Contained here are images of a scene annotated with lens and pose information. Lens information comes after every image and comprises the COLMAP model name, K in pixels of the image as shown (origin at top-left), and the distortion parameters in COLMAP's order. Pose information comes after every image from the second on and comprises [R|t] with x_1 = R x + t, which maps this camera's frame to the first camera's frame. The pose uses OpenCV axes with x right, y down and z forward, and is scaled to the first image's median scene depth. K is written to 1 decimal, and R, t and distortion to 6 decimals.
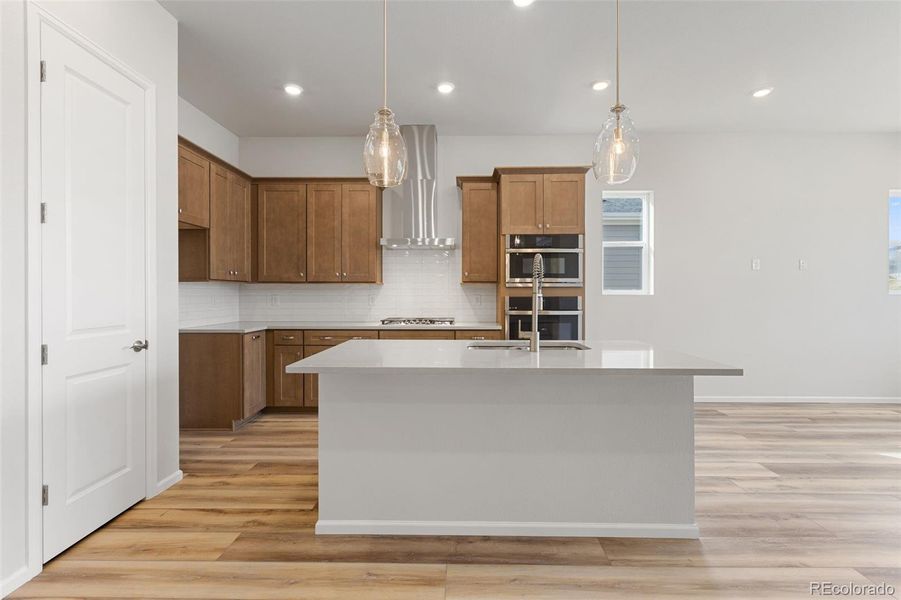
lens RADIAL K [[400.9, 0, 454.6], [0, 400.9, 296.1], [0, 0, 1]] dist [0.002327, -0.000585]
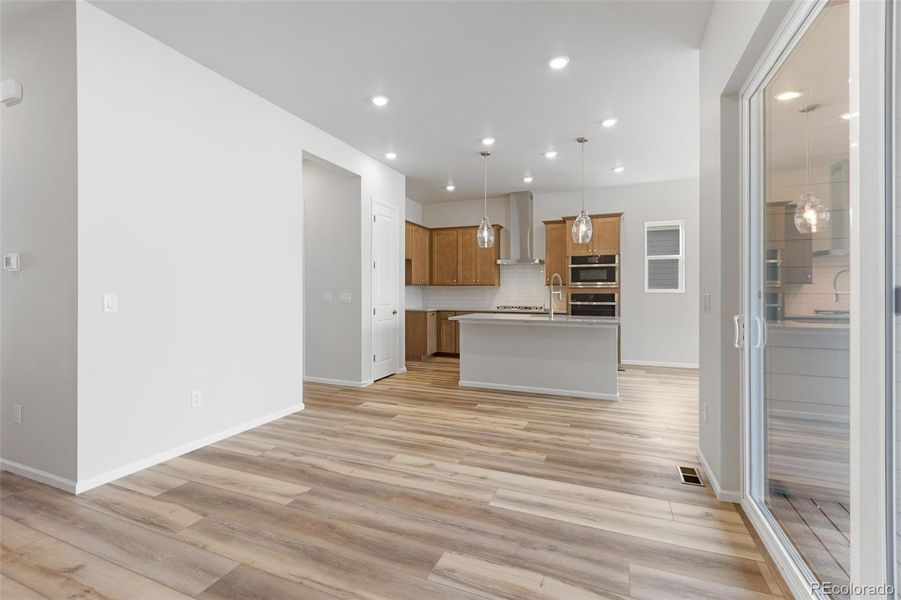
lens RADIAL K [[400.9, 0, 452.1], [0, 400.9, 292.0], [0, 0, 1]] dist [0.002327, -0.000585]
pose [[0.930932, 0.001141, -0.365192, 0.308670], [-0.002892, 0.999987, -0.004247, 0.004202], [0.365182, 0.005010, 0.930923, -0.790506]]
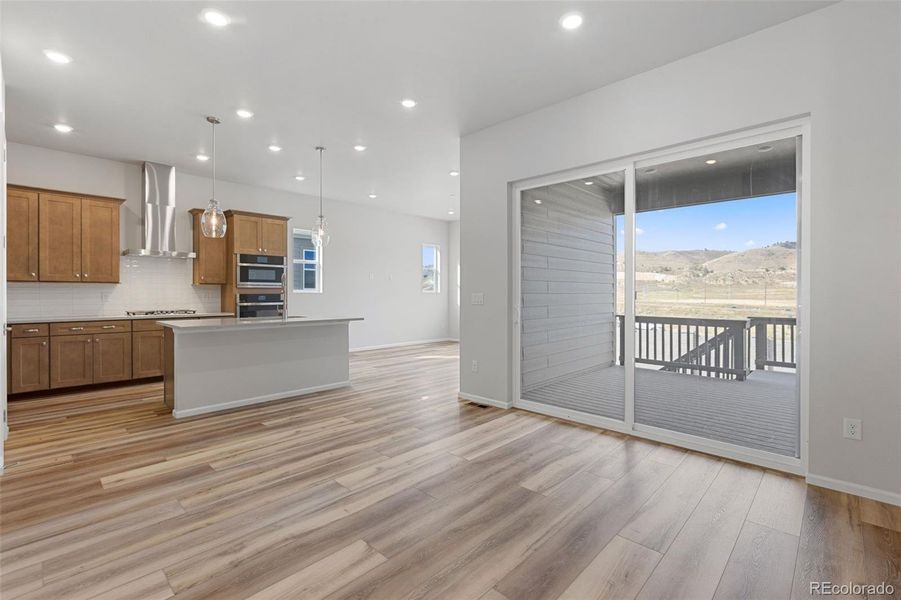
lens RADIAL K [[400.9, 0, 448.1], [0, 400.9, 295.1], [0, 0, 1]] dist [0.002327, -0.000585]
pose [[0.684090, -0.004038, 0.729387, -0.478090], [0.002264, 0.999992, 0.003412, 0.002937], [-0.729394, -0.000683, 0.684093, -0.697922]]
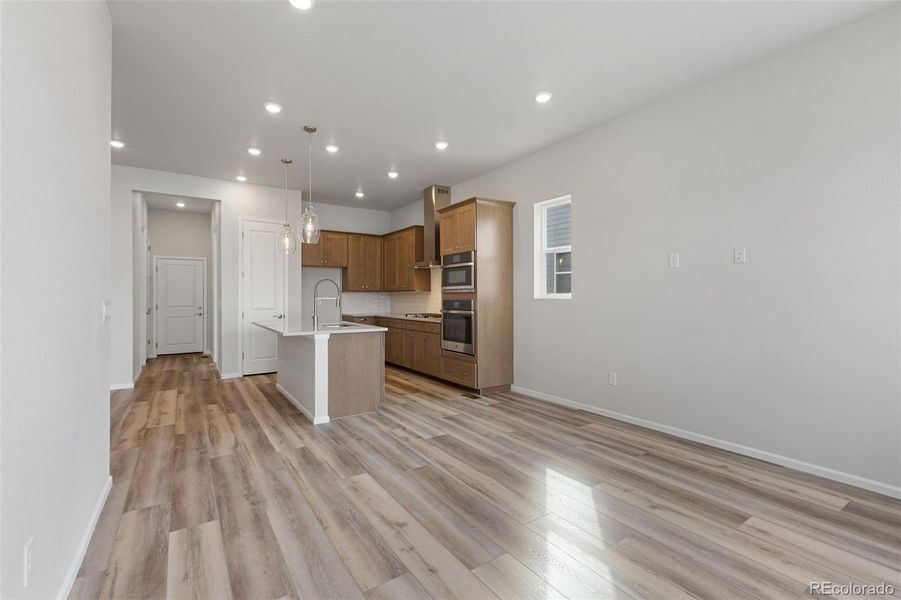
lens RADIAL K [[400.9, 0, 453.5], [0, 400.9, 295.6], [0, 0, 1]] dist [0.002327, -0.000585]
pose [[0.576140, -0.003977, -0.817342, 1.418823], [-0.003569, 0.999966, -0.007382, -0.003248], [0.817343, 0.007170, 0.576106, 0.237418]]
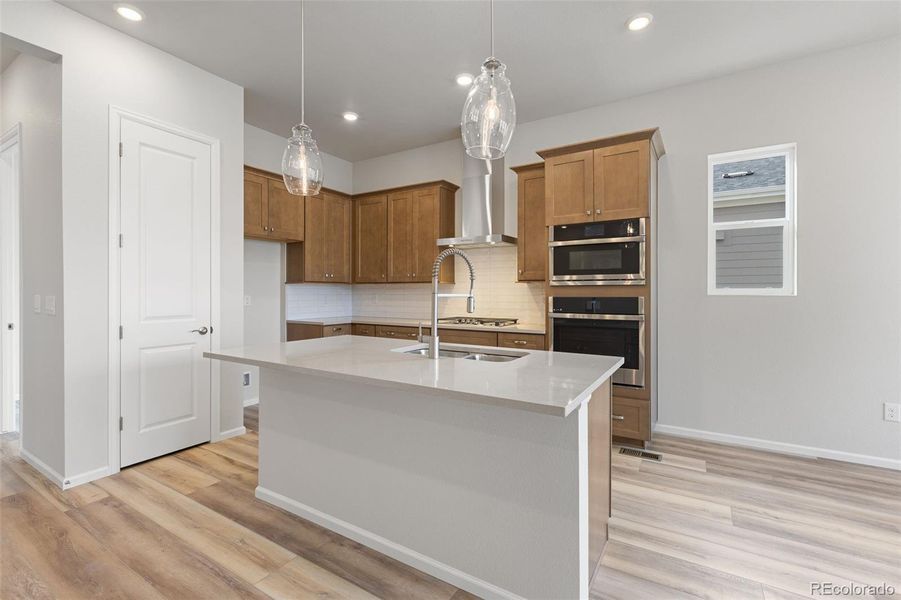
lens RADIAL K [[400.9, 0, 455.0], [0, 400.9, 293.1], [0, 0, 1]] dist [0.002327, -0.000585]
pose [[0.863002, 0.001880, -0.505197, 0.424556], [-0.004417, 0.999983, -0.003824, -0.002438], [0.505181, 0.005531, 0.862996, 0.154292]]
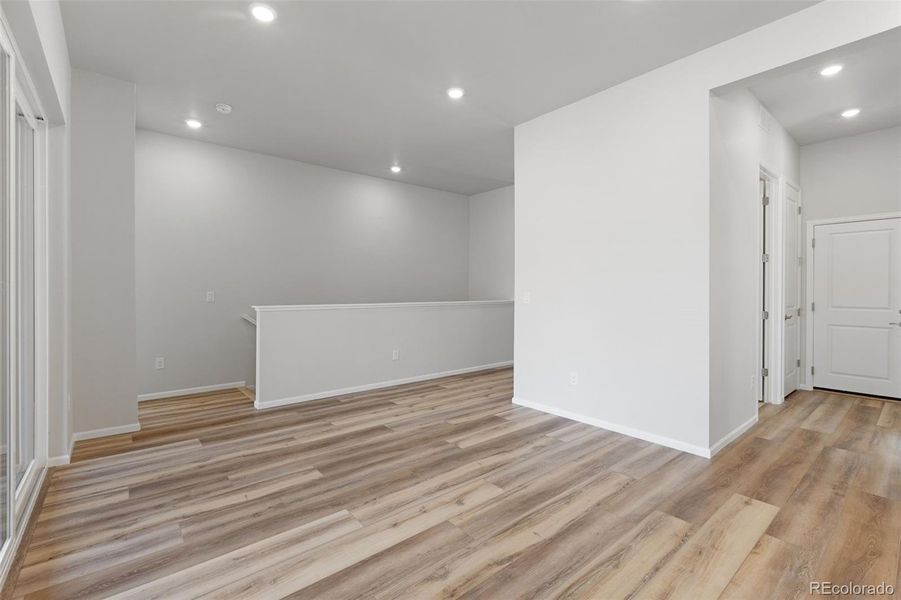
lens RADIAL K [[400.9, 0, 455.9], [0, 400.9, 297.6], [0, 0, 1]] dist [0.002327, -0.000585]
pose [[-0.747195, 0.010718, -0.664518, 0.411889], [-0.005679, 0.999730, 0.022511, -0.004314], [0.664580, 0.020594, -0.746933, 0.383193]]
